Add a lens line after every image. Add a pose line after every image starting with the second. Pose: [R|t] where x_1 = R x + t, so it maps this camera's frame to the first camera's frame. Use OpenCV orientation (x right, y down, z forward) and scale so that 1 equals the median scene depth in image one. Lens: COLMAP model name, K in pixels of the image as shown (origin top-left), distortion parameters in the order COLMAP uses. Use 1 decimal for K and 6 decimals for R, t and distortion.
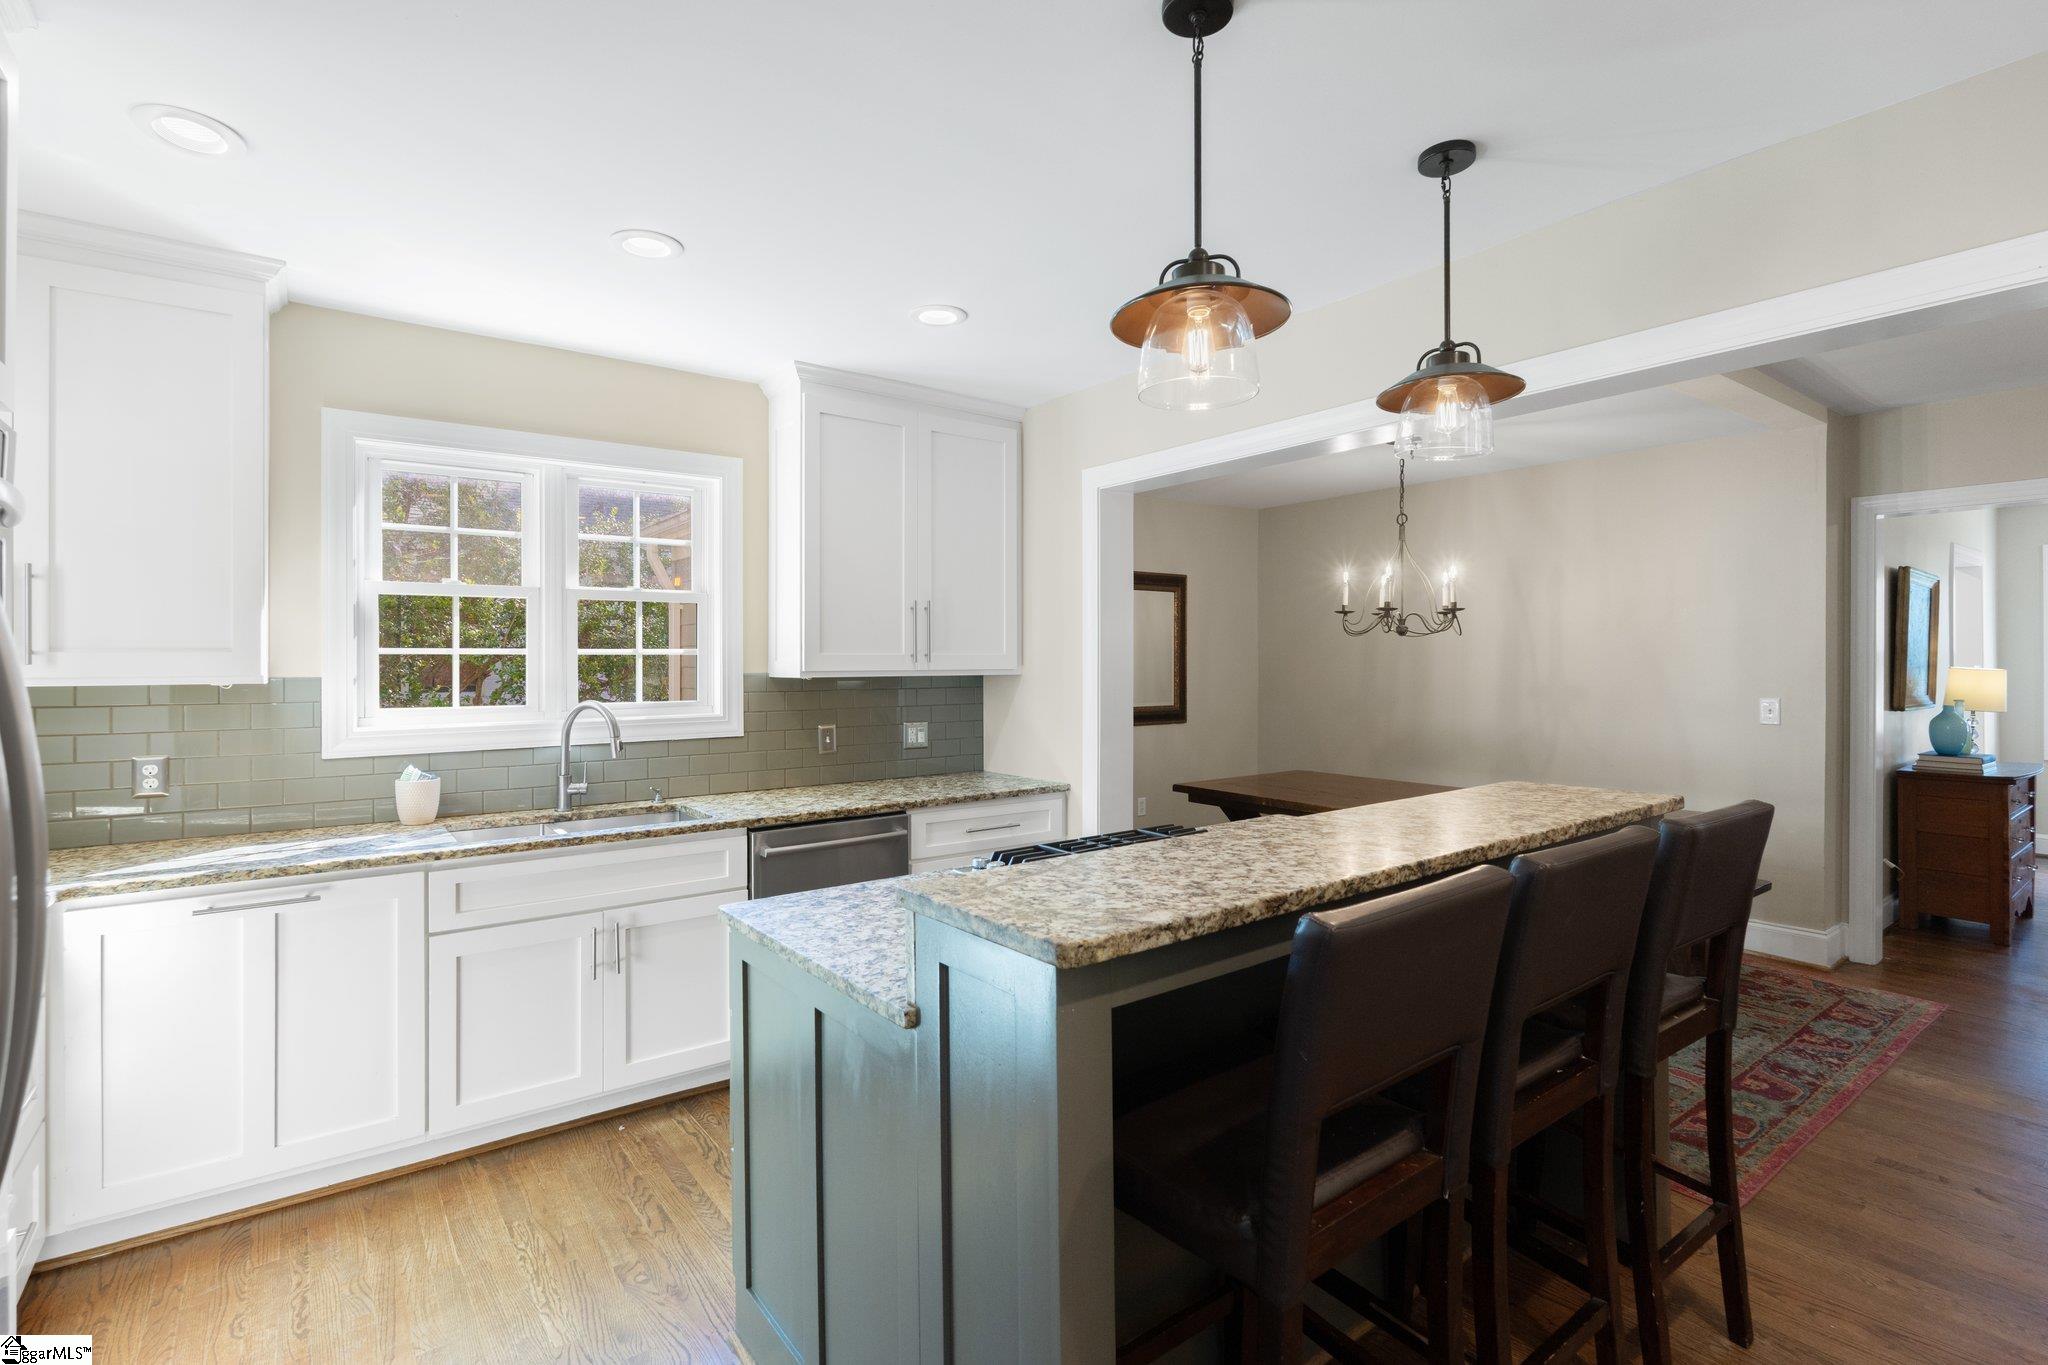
lens RADIAL K [[954.4, 0, 1041.4], [0, 954.4, 642.6], [0, 0, 1]] dist [-0.003102, 0.001198]
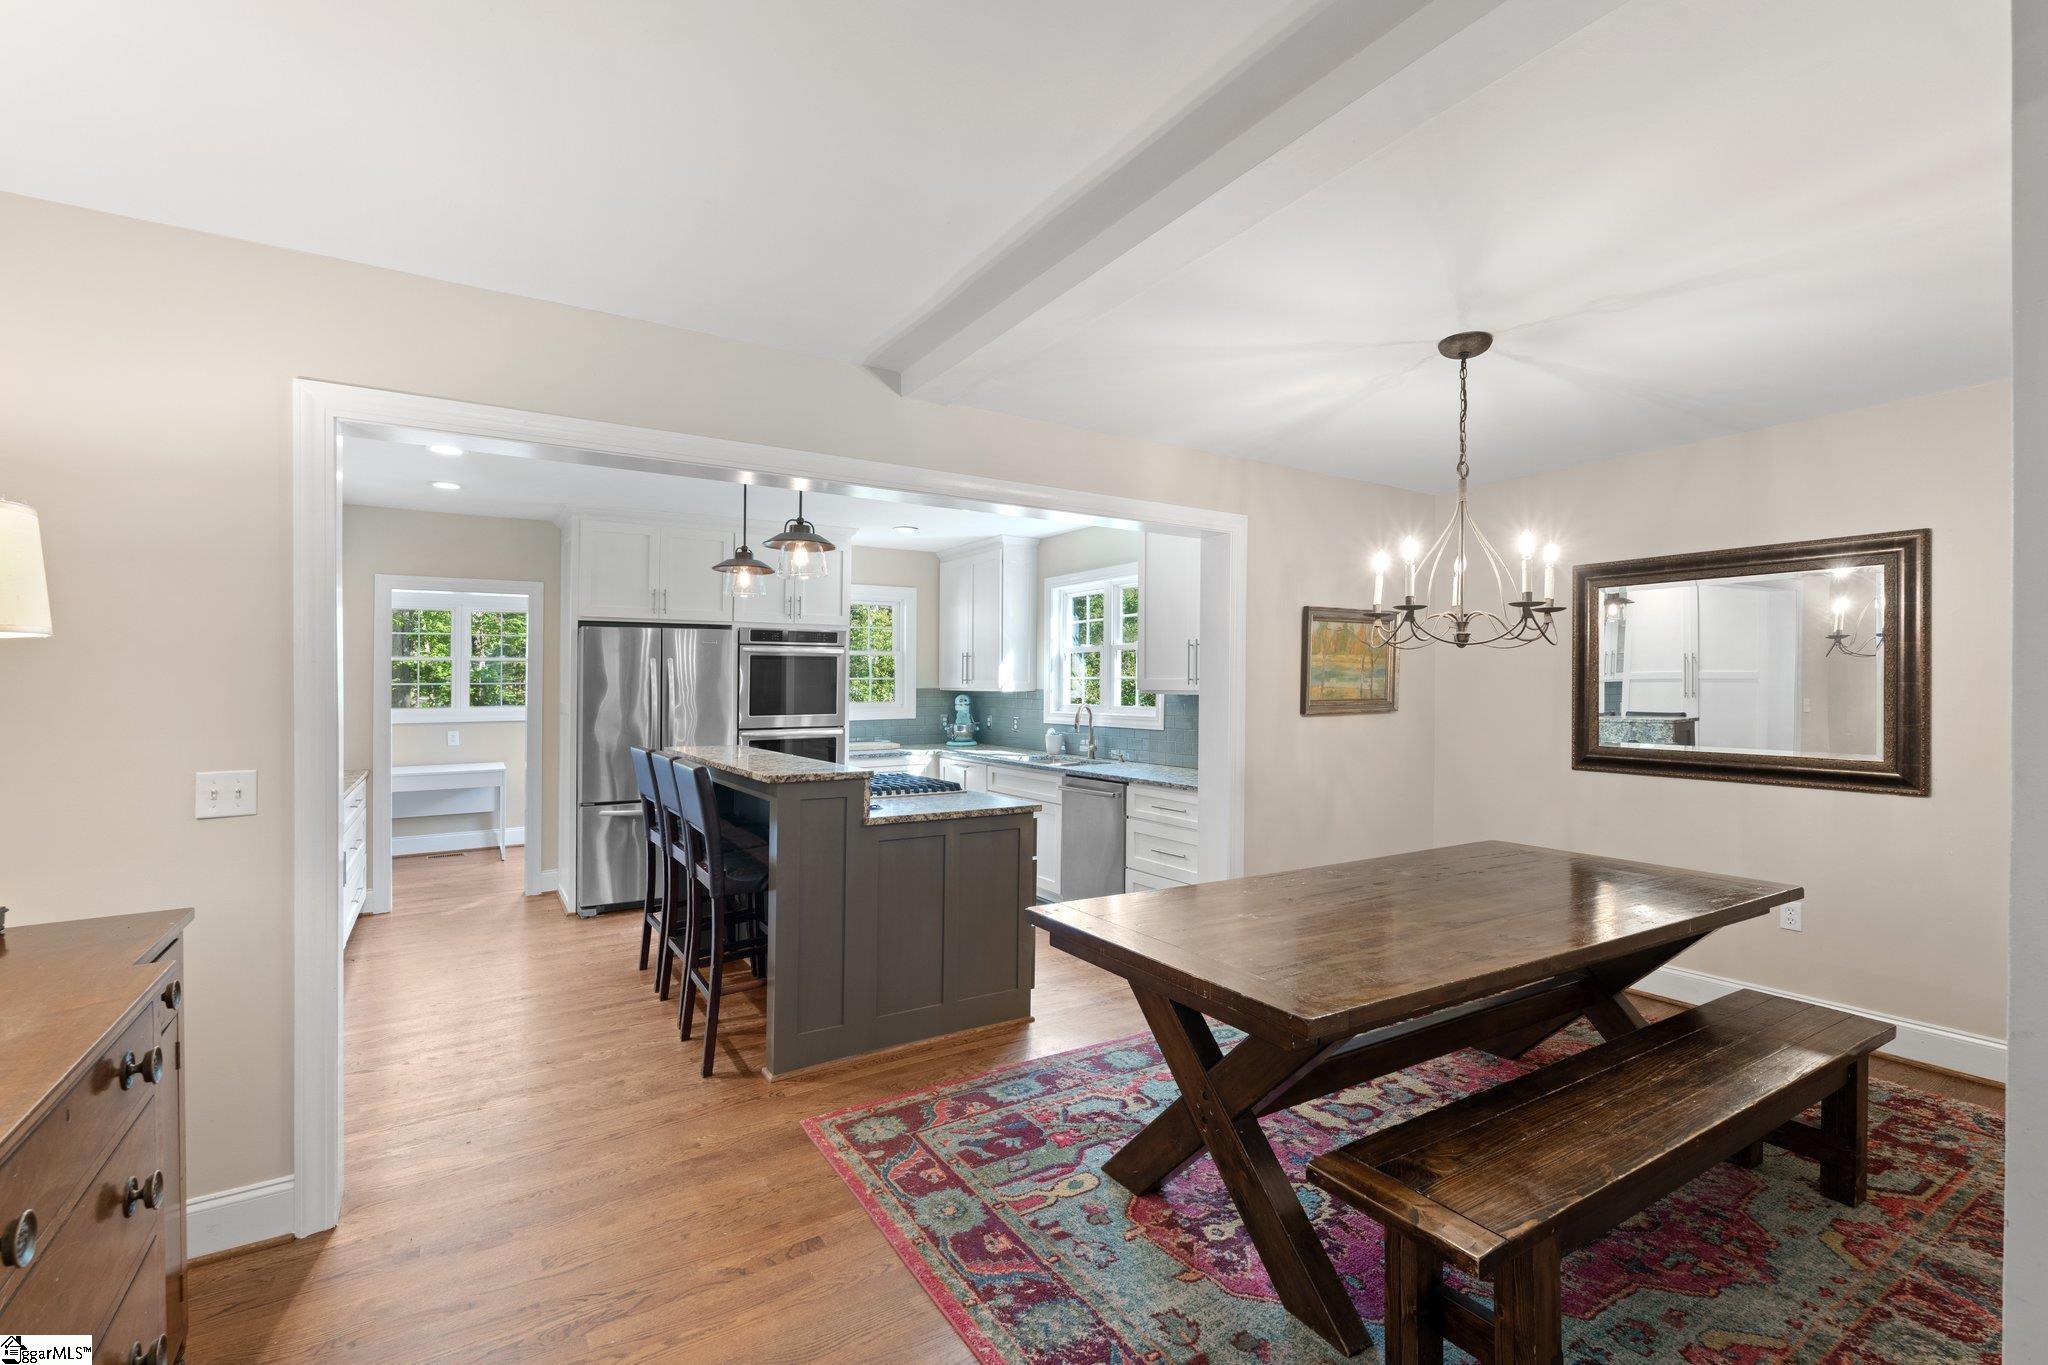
lens RADIAL K [[900.4, 0, 1027.4], [0, 900.4, 670.8], [0, 0, 1]] dist [0.001992, -0.003163]
pose [[-0.083069, -0.007948, -0.996512, 1.435751], [0.024263, 0.999656, -0.009995, 0.009894], [0.996248, -0.025008, -0.082847, 1.067371]]
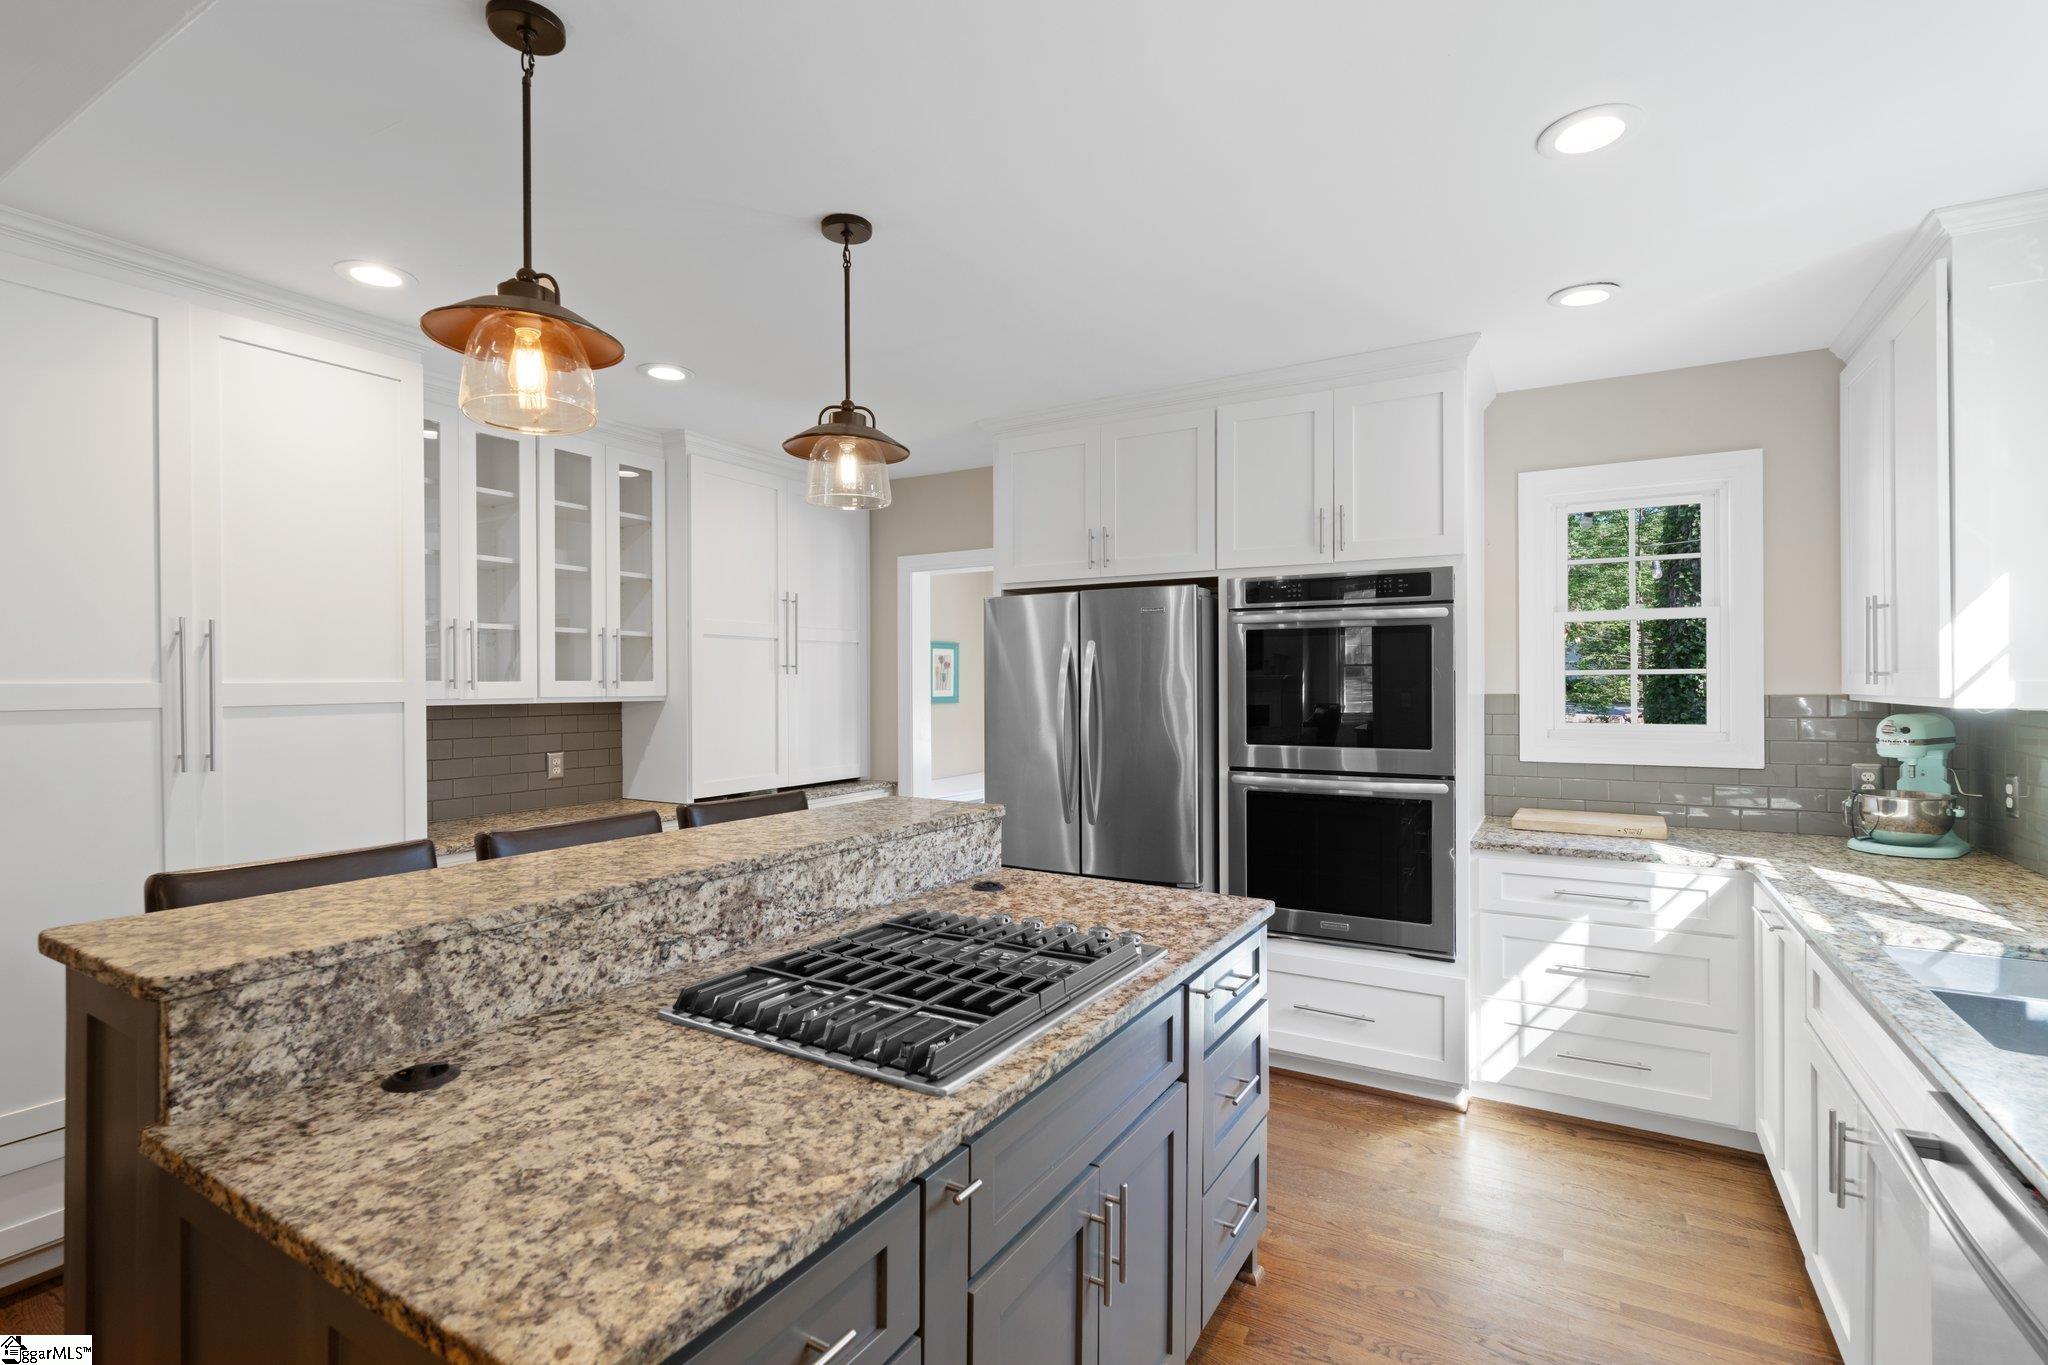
lens RADIAL K [[954.4, 0, 1026.4], [0, 954.4, 689.1], [0, 0, 1]] dist [-0.003102, 0.001198]
pose [[-0.929236, 0.010118, -0.369348, 0.224244], [0.014792, 0.999842, -0.009824, 0.017664], [0.369191, -0.014592, -0.929239, 1.229260]]
